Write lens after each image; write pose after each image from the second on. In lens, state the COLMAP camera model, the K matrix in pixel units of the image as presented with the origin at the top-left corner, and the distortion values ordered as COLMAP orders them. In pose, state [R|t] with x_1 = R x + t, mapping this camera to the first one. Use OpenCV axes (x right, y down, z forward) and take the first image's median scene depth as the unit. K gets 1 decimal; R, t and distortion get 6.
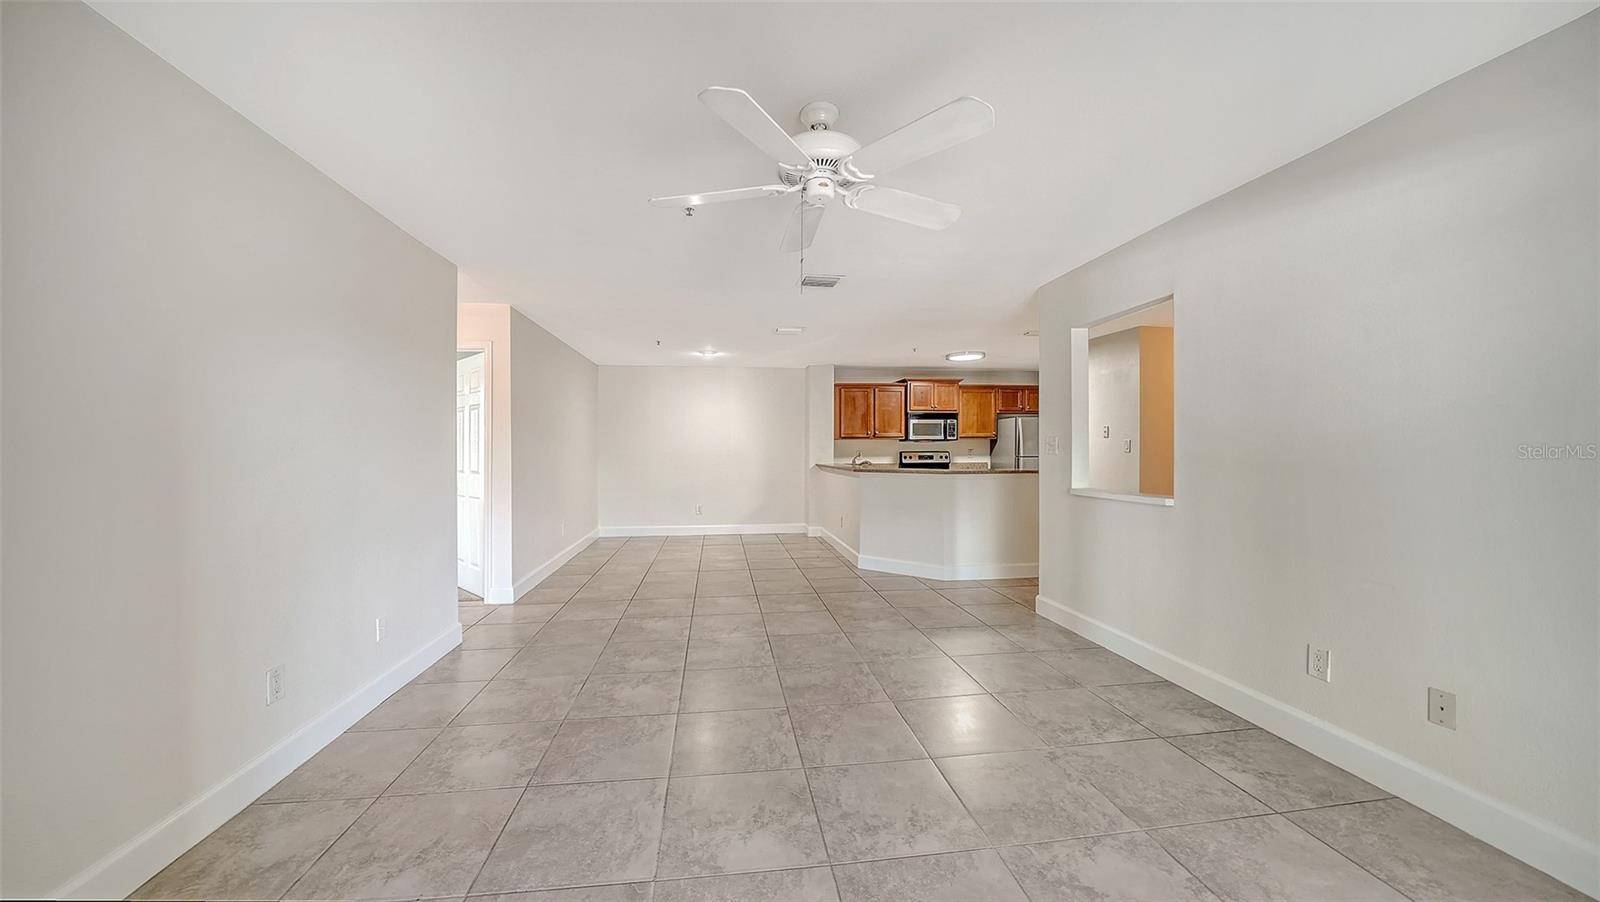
lens RADIAL K [[554.3, 0, 788.3], [0, 554.3, 452.5], [0, 0, 1]] dist [-0.000800, -0.000036]
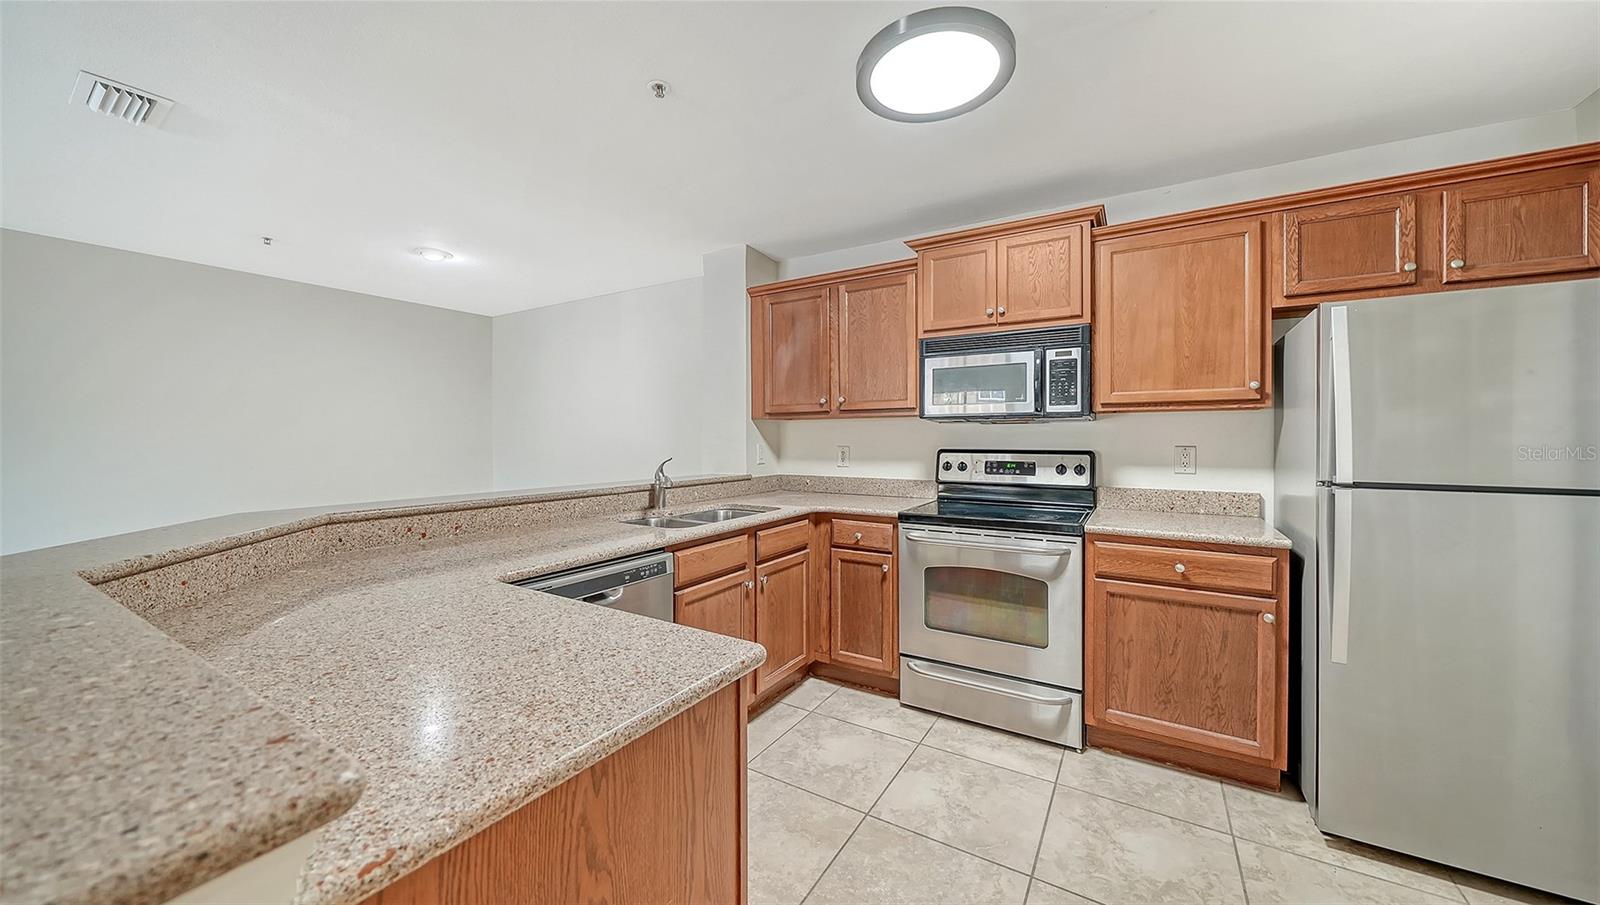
lens RADIAL K [[568.1, 0, 797.9], [0, 568.1, 439.0], [0, 0, 1]] dist [-0.000712, -0.000035]
pose [[0.782274, 0.006899, -0.622896, 0.375905], [-0.006974, 0.999973, 0.002317, -0.008946], [0.622895, 0.002532, 0.782301, 0.666662]]
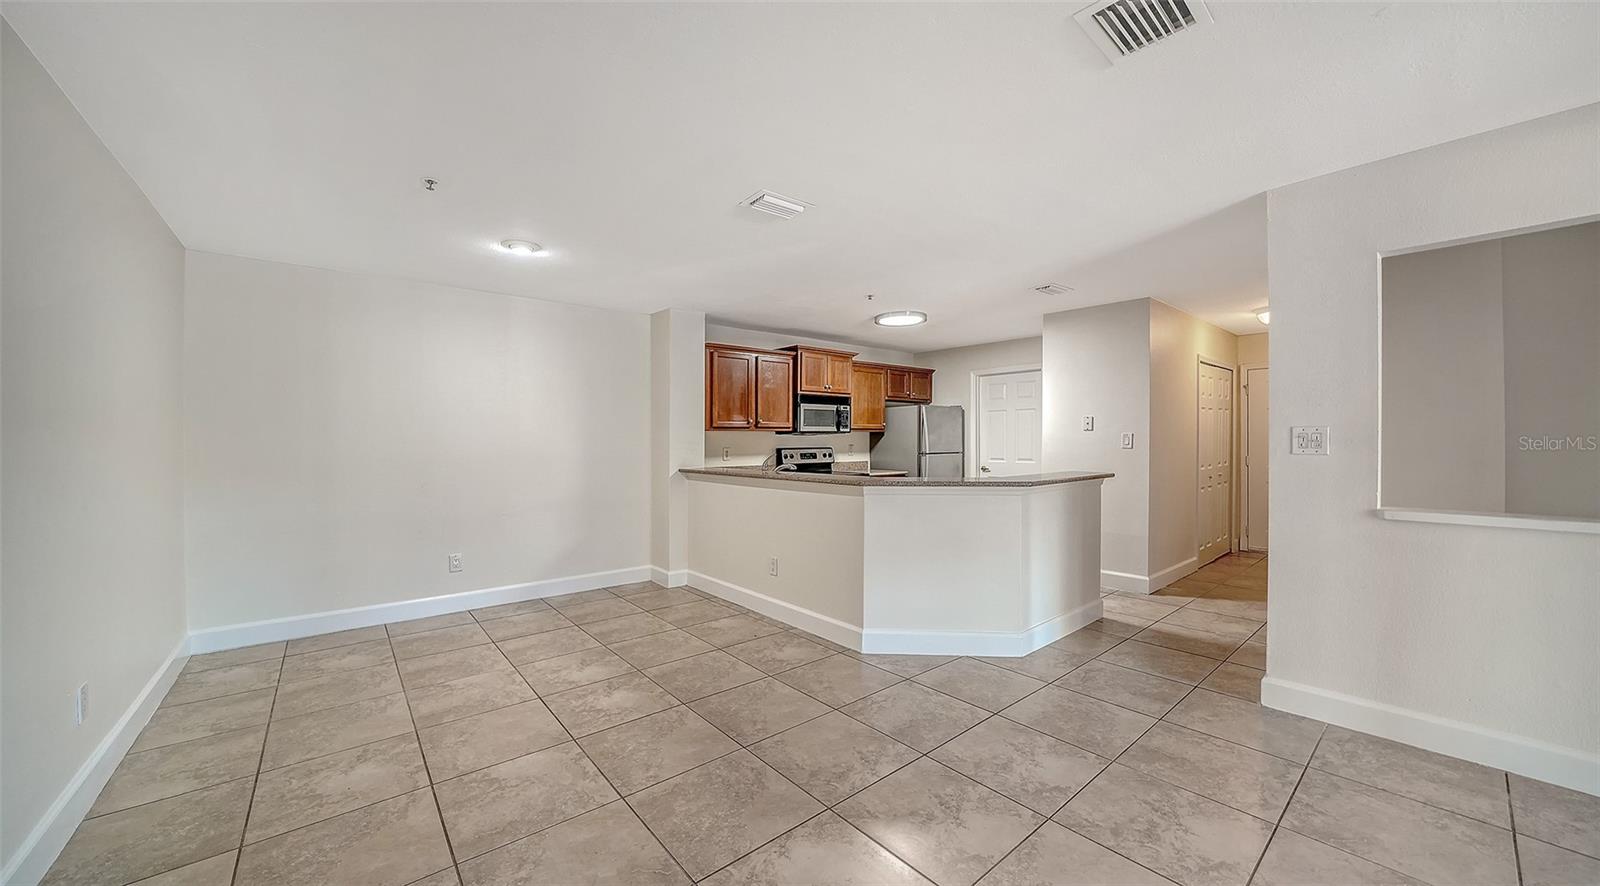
lens RADIAL K [[566.9, 0, 811.2], [0, 566.9, 441.6], [0, 0, 1]] dist [-0.023633, 0.000034]
pose [[0.836225, 0.001349, 0.548384, -0.167897], [0.003319, 0.999966, -0.007522, -0.004533], [-0.548376, 0.008110, 0.836193, 0.379687]]
